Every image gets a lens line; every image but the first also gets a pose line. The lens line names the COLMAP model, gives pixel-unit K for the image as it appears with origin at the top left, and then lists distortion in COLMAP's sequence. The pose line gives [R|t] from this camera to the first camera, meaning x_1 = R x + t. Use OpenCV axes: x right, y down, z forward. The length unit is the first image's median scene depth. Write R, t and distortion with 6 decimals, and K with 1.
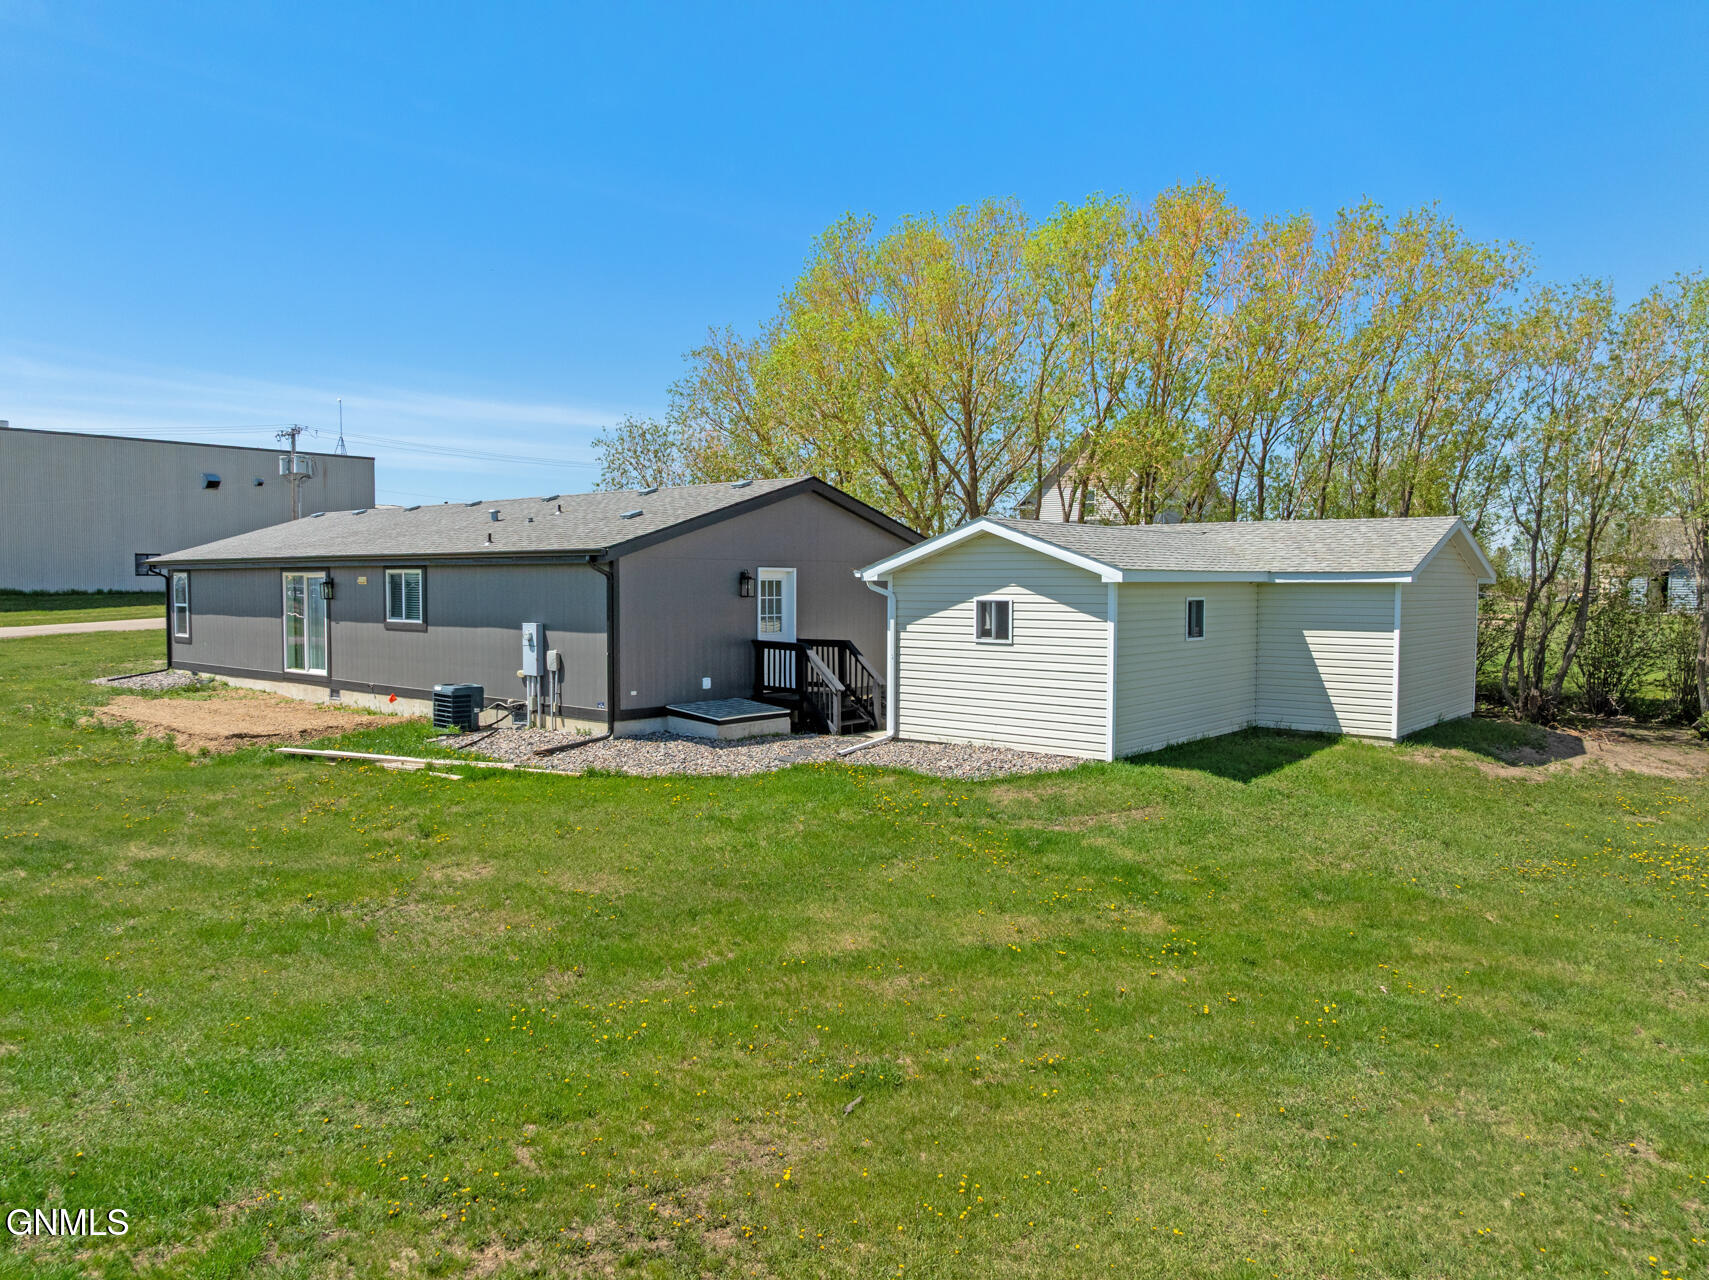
lens RADIAL K [[1221.0, 0, 854.5], [0, 1221.0, 640.0], [0, 0, 1]] dist [-0.036006, -0.000771]
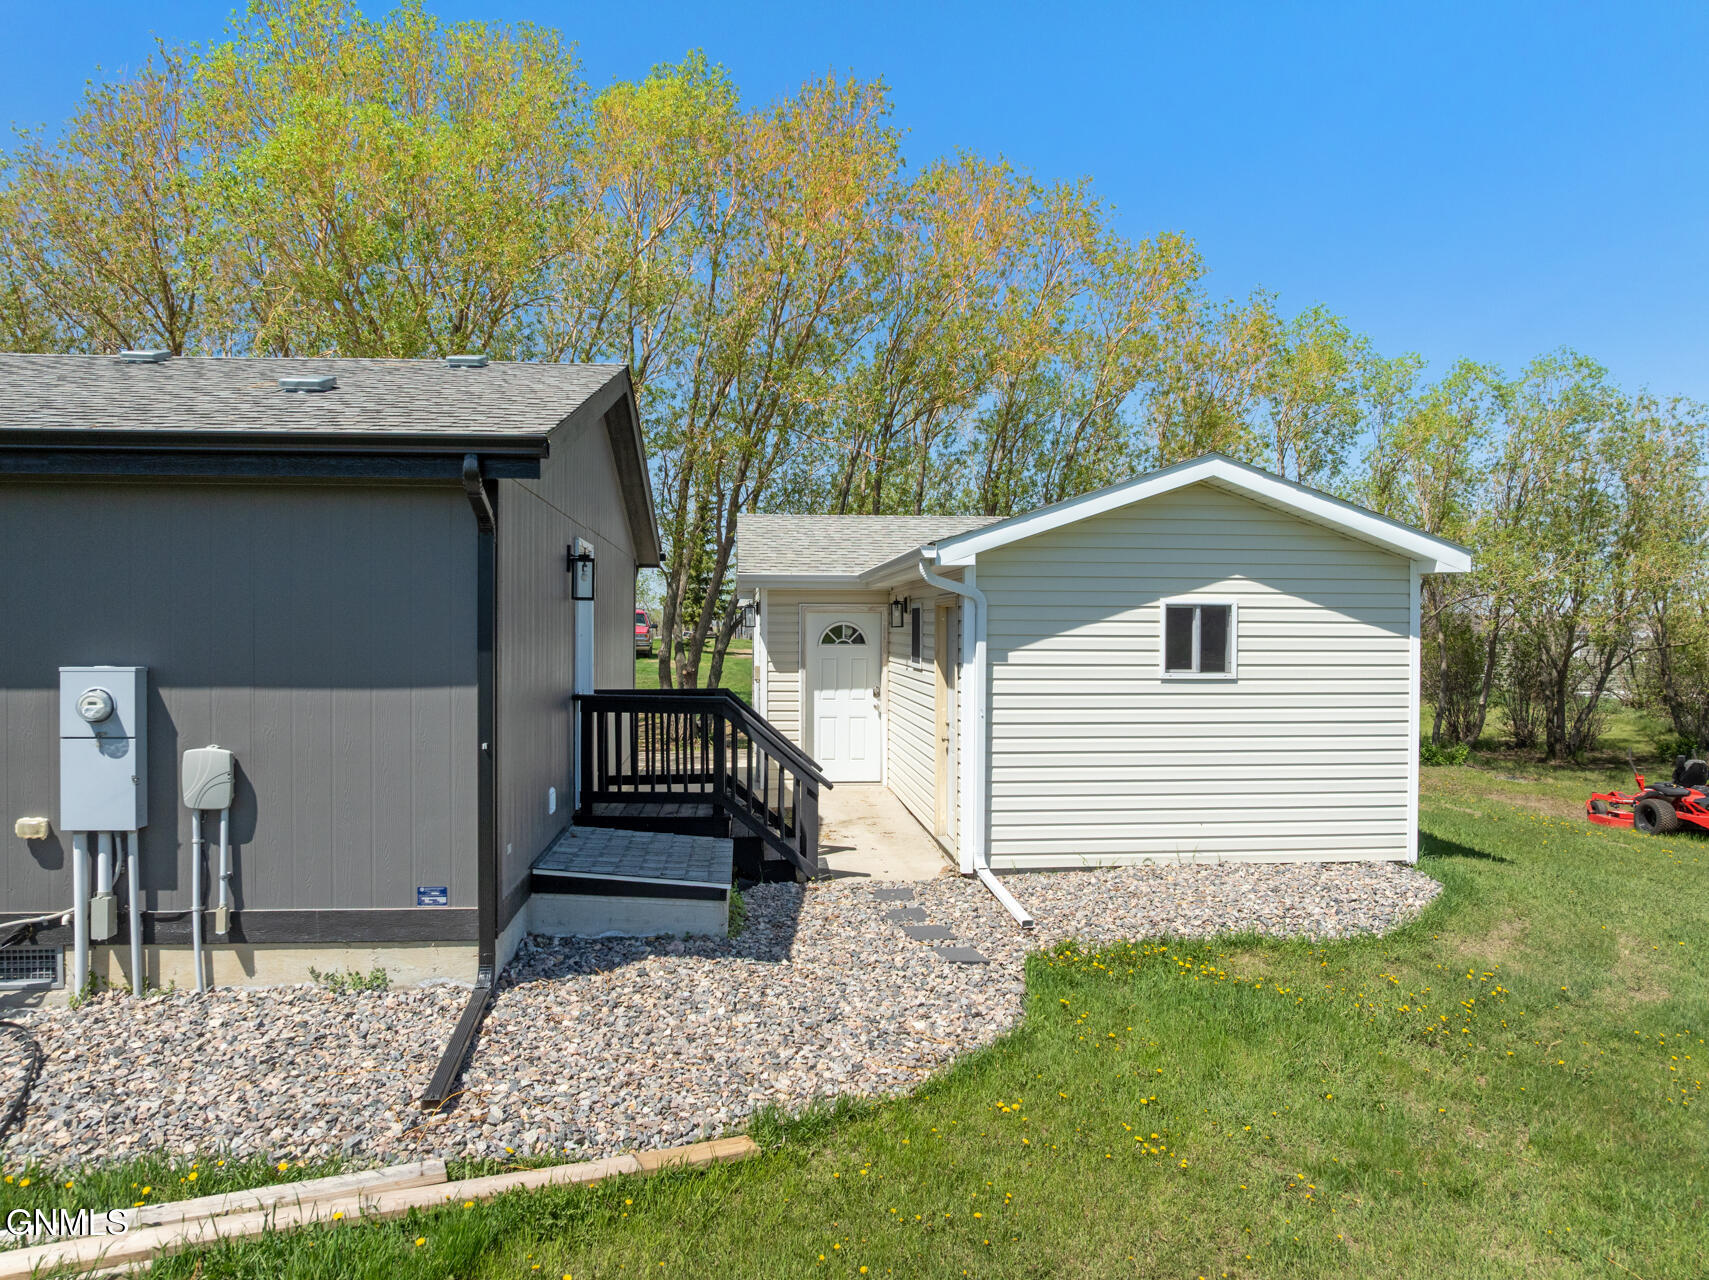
lens RADIAL K [[1221.0, 0, 854.5], [0, 1221.0, 640.0], [0, 0, 1]] dist [-0.036006, -0.000771]
pose [[0.696641, -0.009833, 0.717352, -0.378357], [0.030359, 0.999414, -0.015783, -0.010896], [-0.716777, 0.032774, 0.696532, 0.678925]]
